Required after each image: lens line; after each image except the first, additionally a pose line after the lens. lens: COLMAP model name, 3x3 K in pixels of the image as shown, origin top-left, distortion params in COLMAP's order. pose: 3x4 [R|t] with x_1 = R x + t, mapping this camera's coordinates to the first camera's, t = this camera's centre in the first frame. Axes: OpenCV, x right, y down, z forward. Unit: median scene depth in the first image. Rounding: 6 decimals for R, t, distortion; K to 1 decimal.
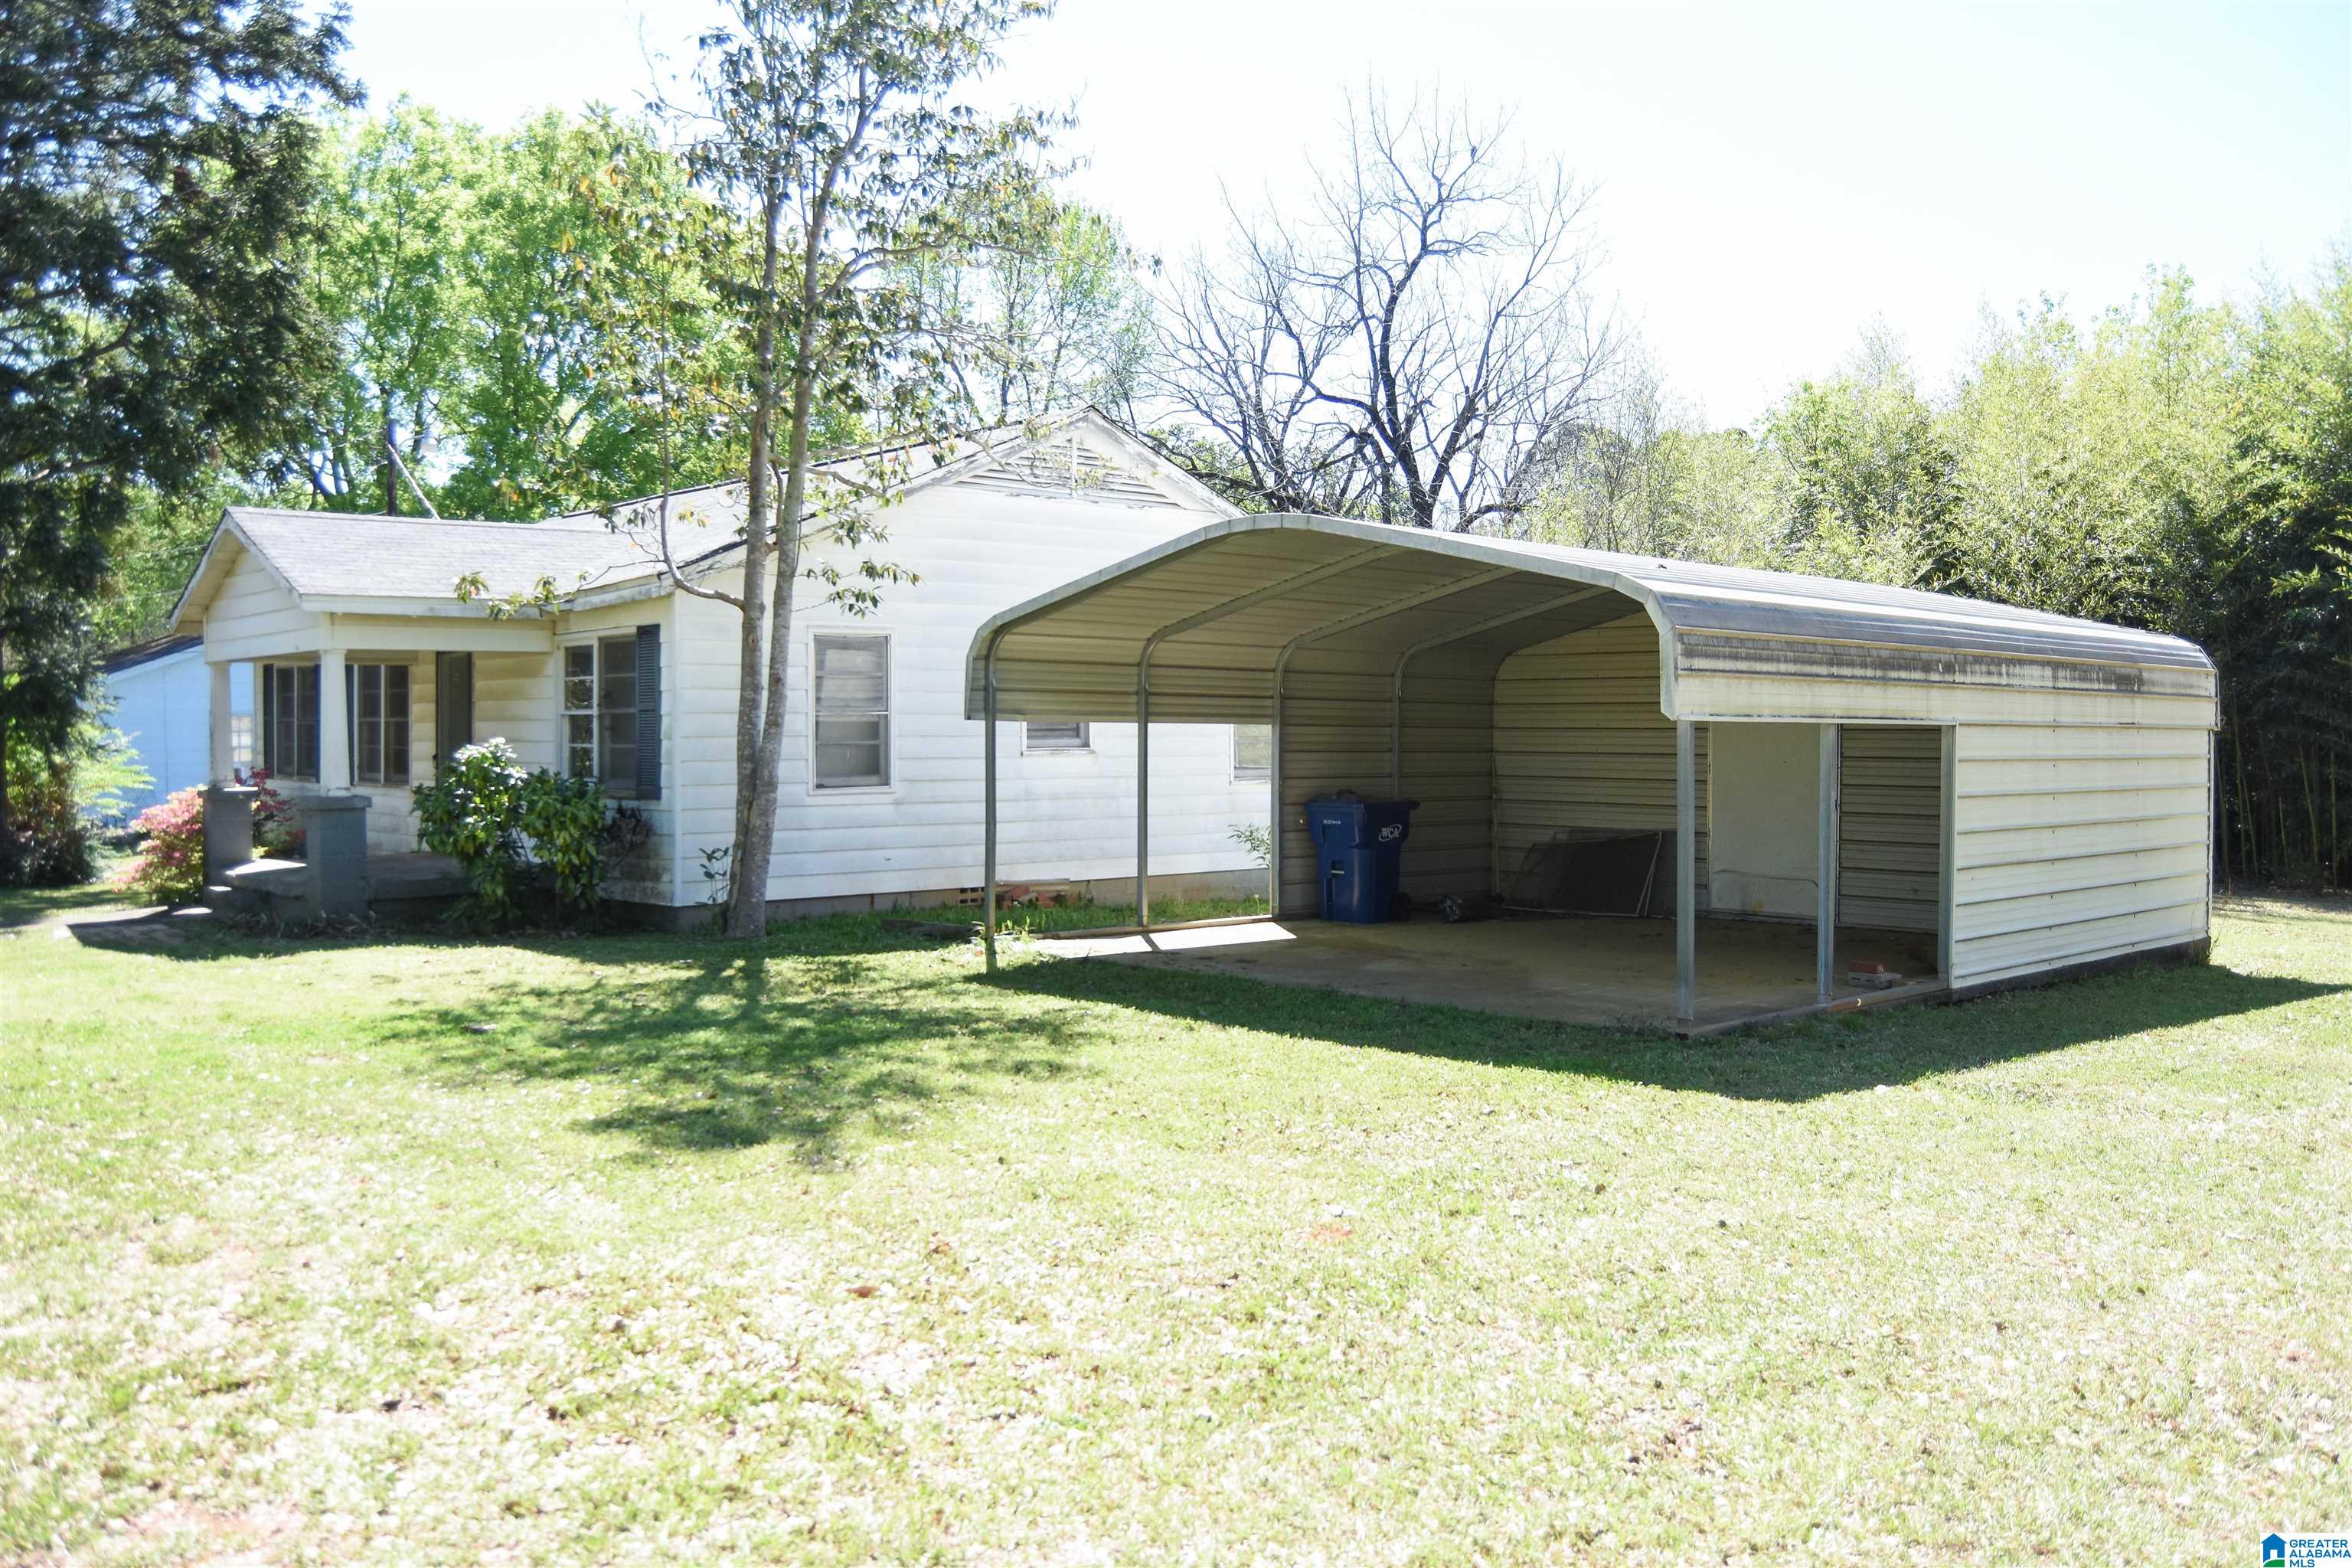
lens RADIAL K [[1861.7, 0, 1191.3], [0, 1861.7, 783.6], [0, 0, 1]] dist [-0.094816, 0.037788]
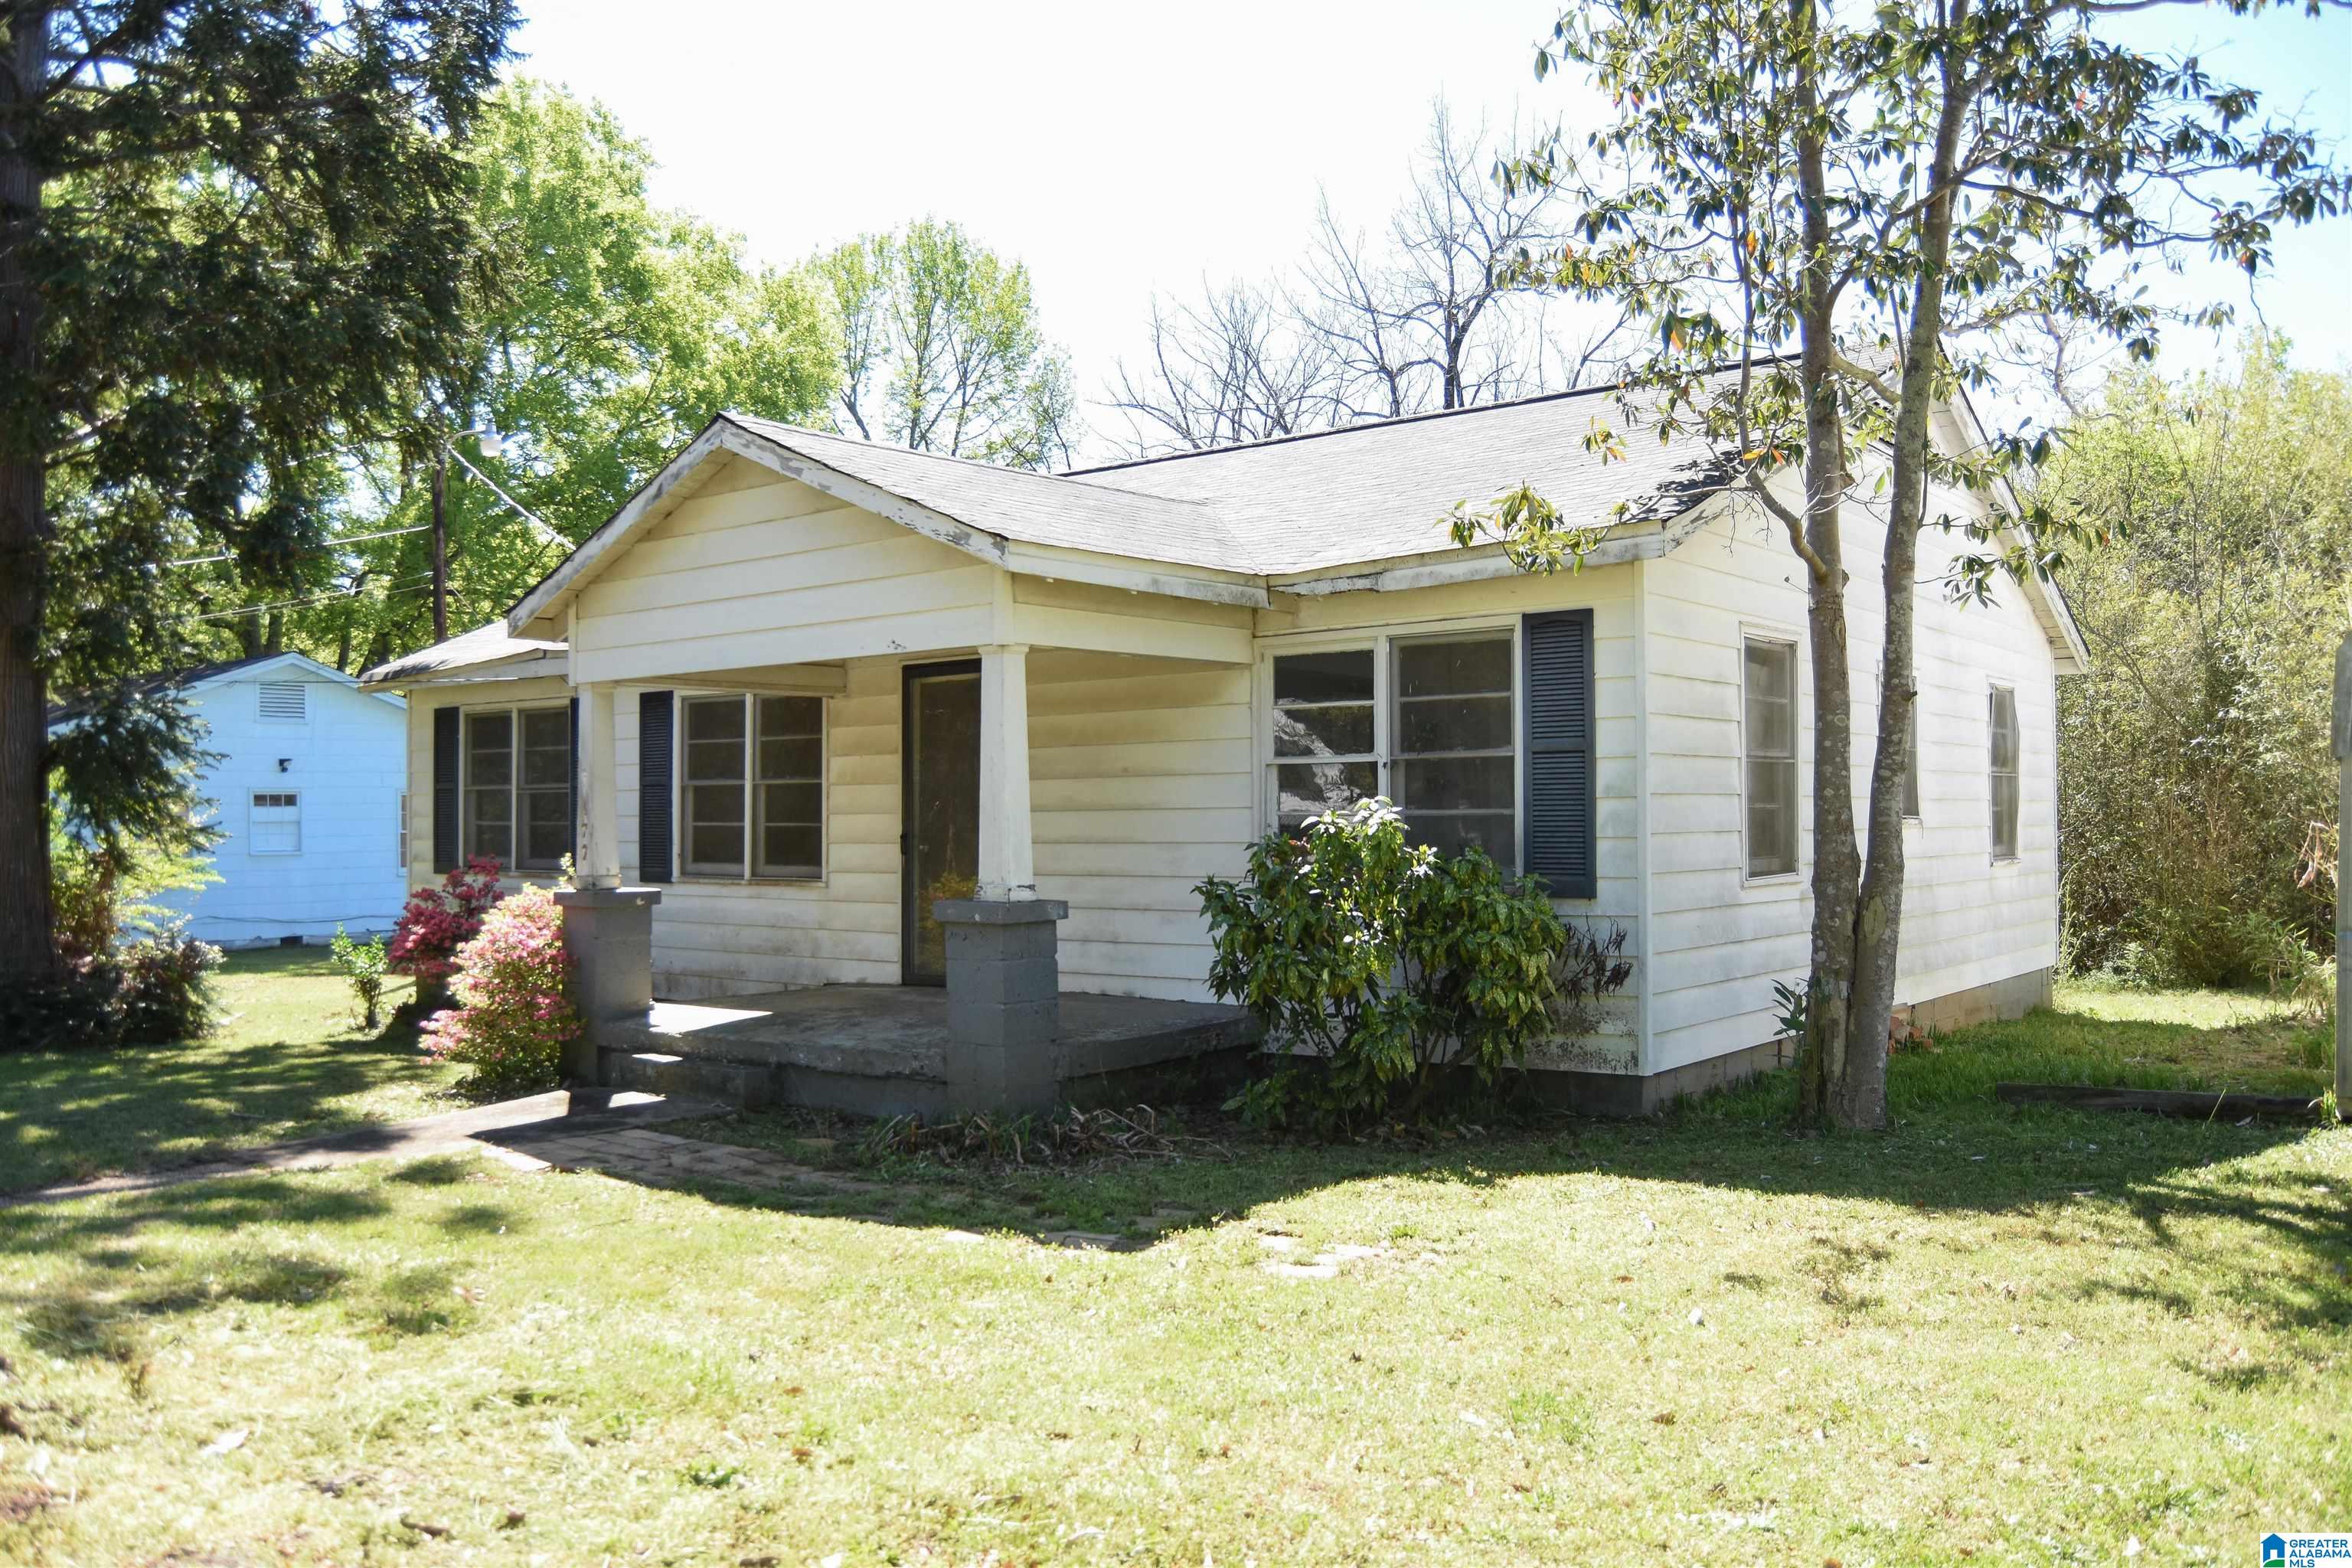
lens RADIAL K [[1861.7, 0, 1161.2], [0, 1861.7, 801.7], [0, 0, 1]] dist [-0.094816, 0.037788]
pose [[0.989481, -0.005525, 0.144559, -0.547330], [0.010974, 0.999258, -0.036920, -0.002206], [-0.144248, 0.038118, 0.988807, 0.446770]]
